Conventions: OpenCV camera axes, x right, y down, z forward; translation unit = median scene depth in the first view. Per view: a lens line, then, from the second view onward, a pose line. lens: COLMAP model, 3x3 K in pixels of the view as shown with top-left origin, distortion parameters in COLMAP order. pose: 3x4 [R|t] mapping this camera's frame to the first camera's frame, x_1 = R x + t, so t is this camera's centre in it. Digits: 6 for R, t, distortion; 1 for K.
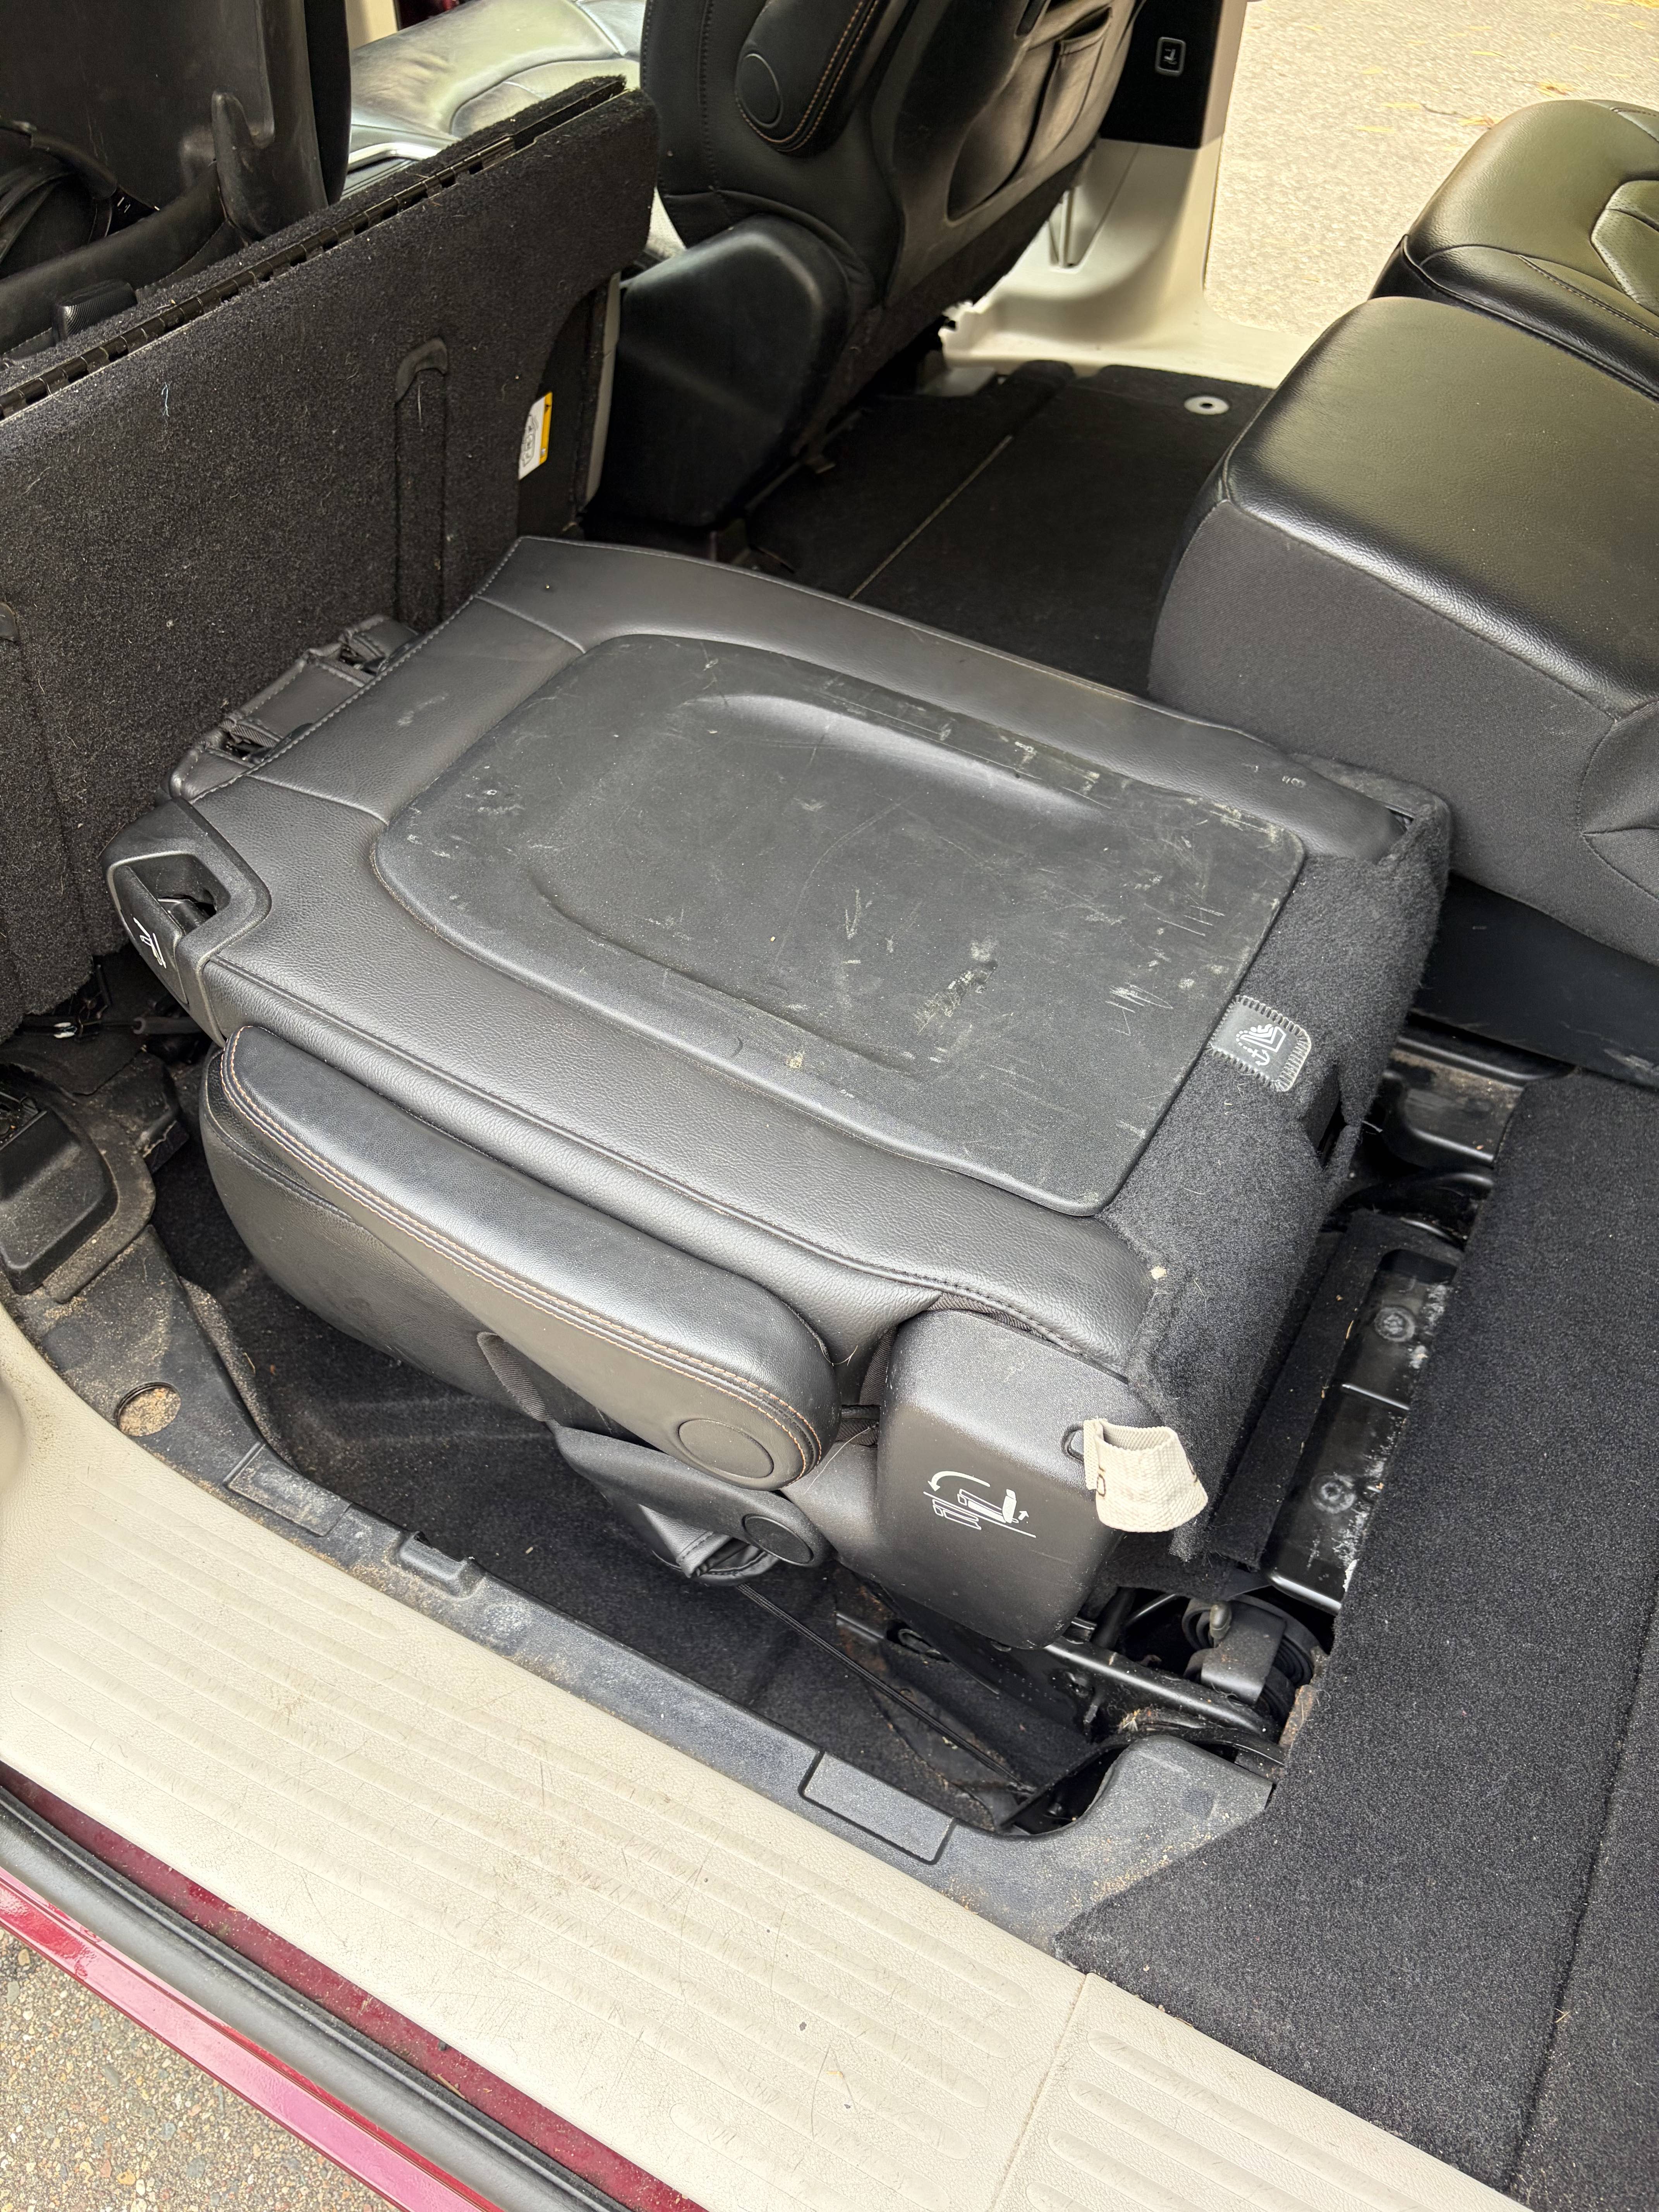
lens RADIAL K [[1658.0, 0, 828.8], [0, 1658.0, 1104.9], [0, 0, 1]] dist [0.015817, -0.007198]
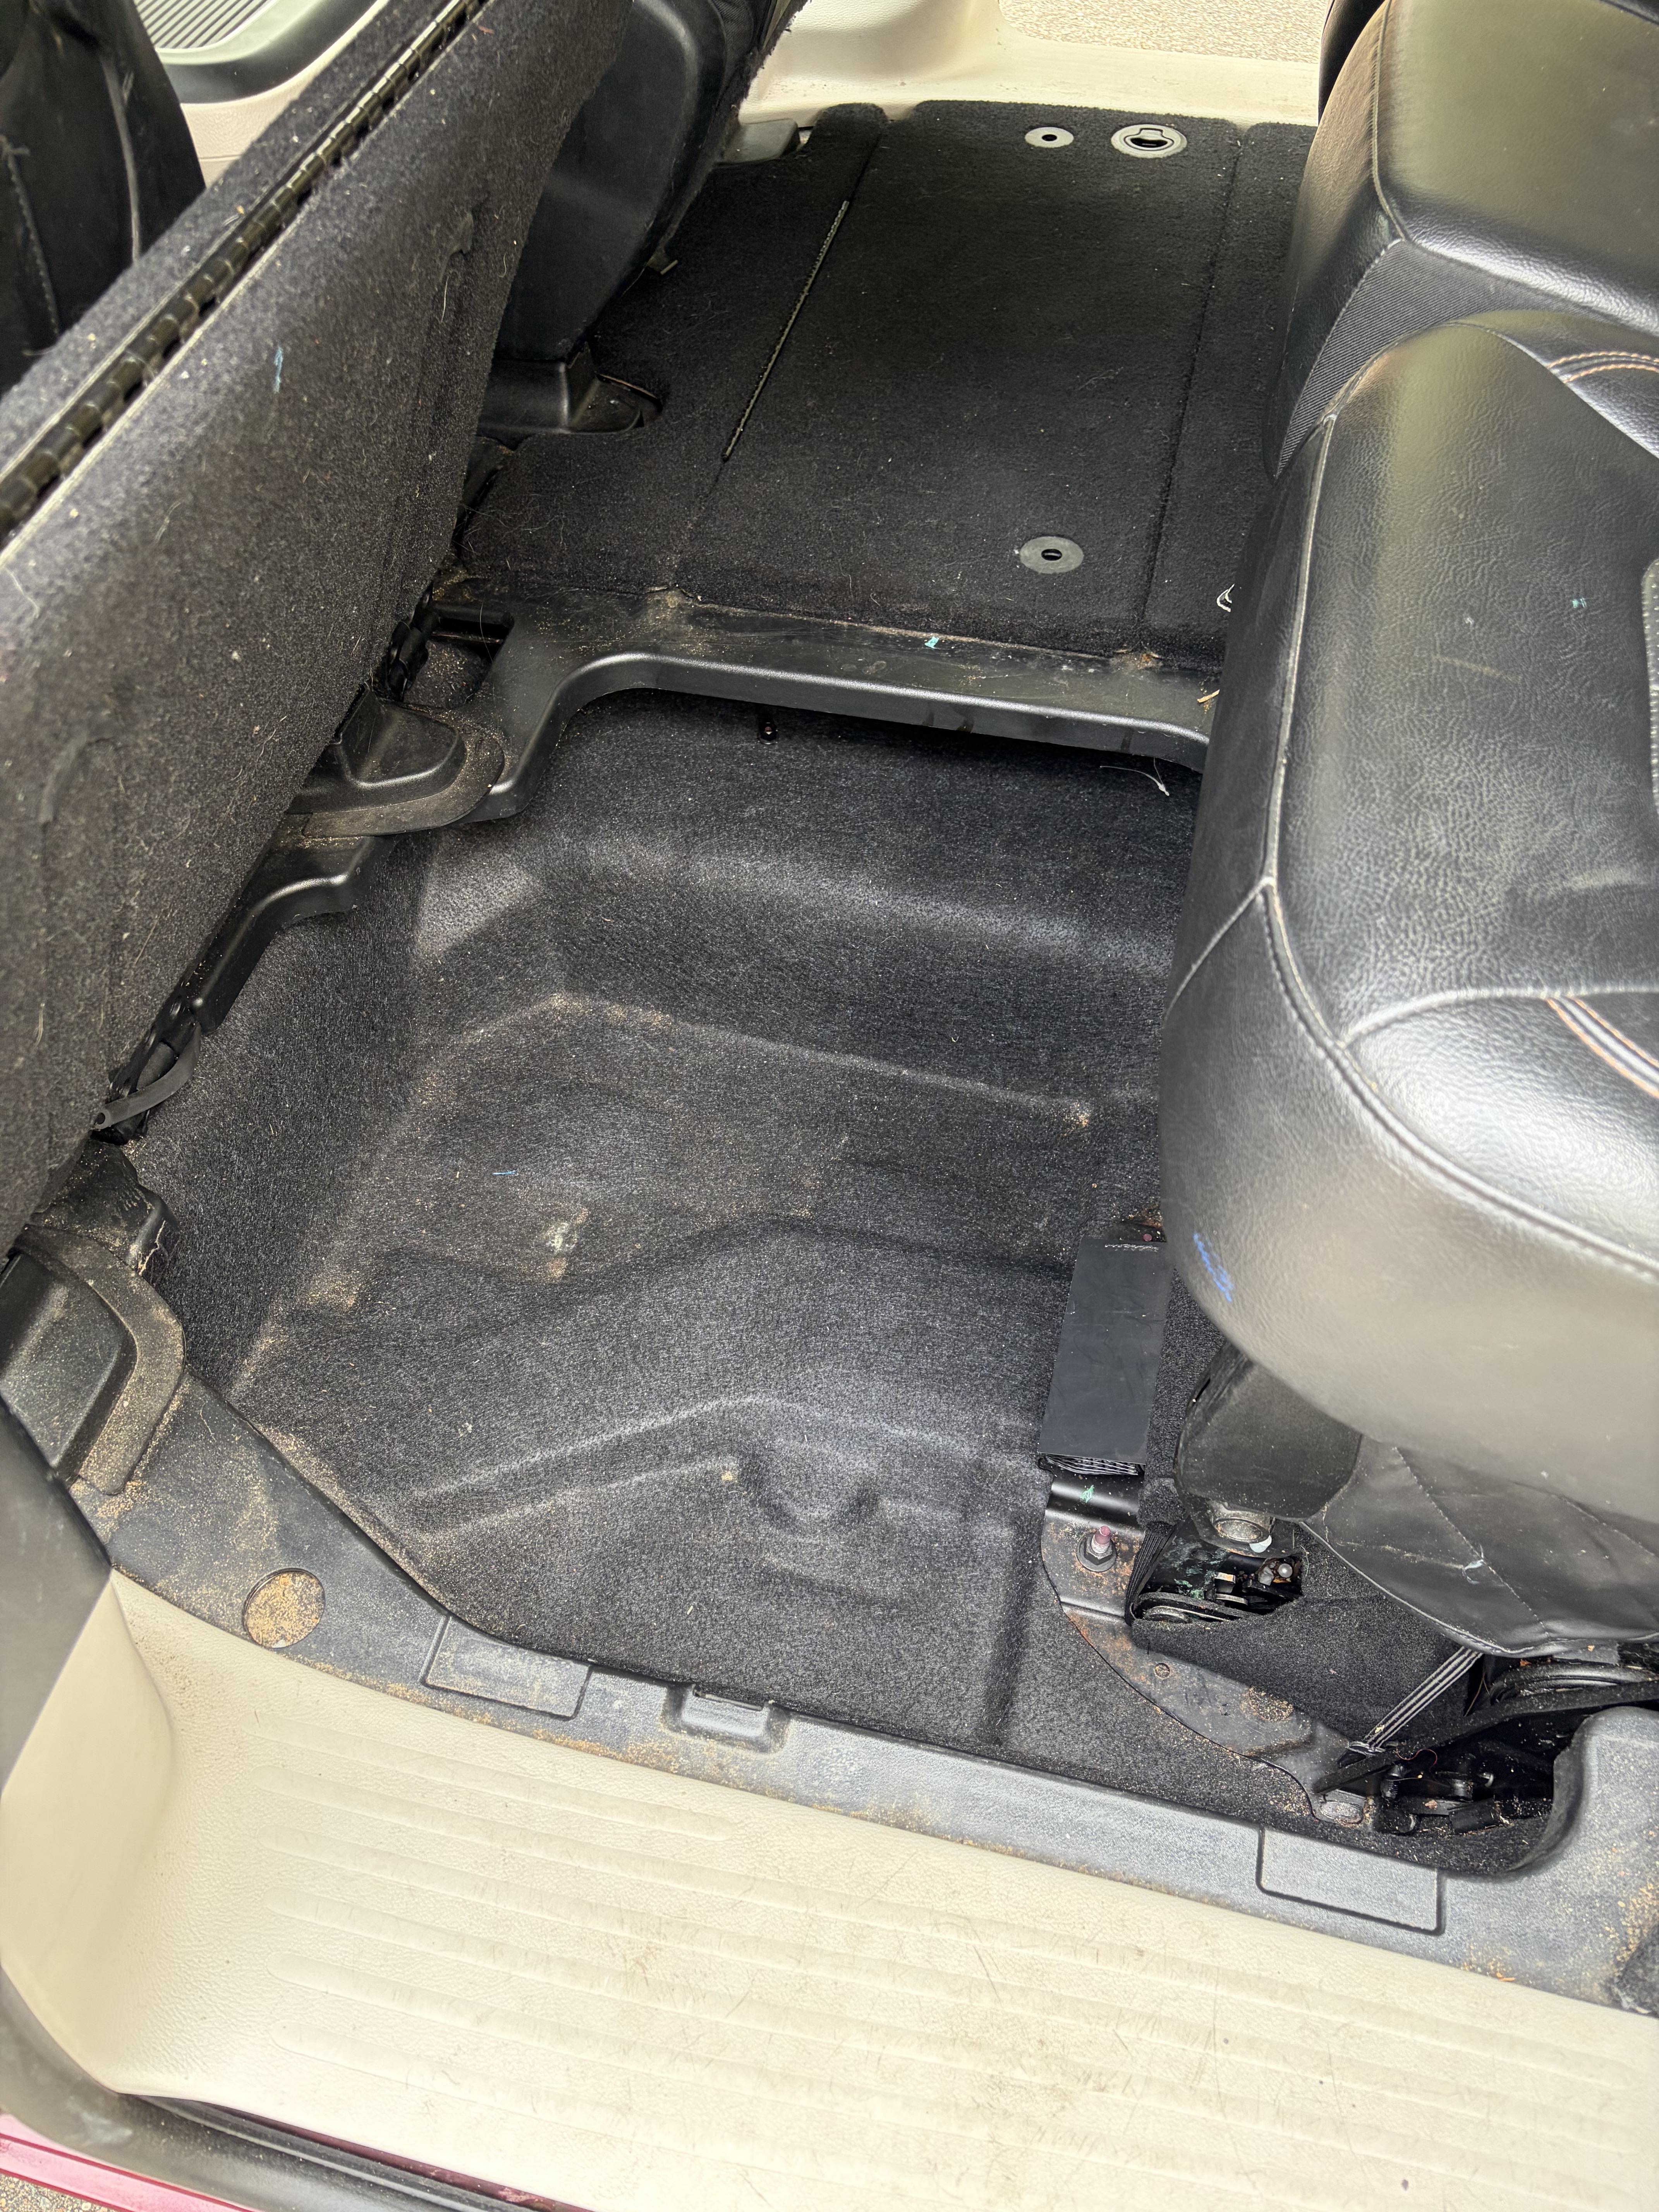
lens RADIAL K [[1658.0, 0, 832.2], [0, 1658.0, 1106.9], [0, 0, 1]] dist [0.015817, -0.007198]
pose [[0.967523, -0.202292, 0.151584, -0.224855], [0.183981, 0.974753, 0.126519, -0.099140], [-0.173351, -0.094521, 0.980314, 0.198542]]
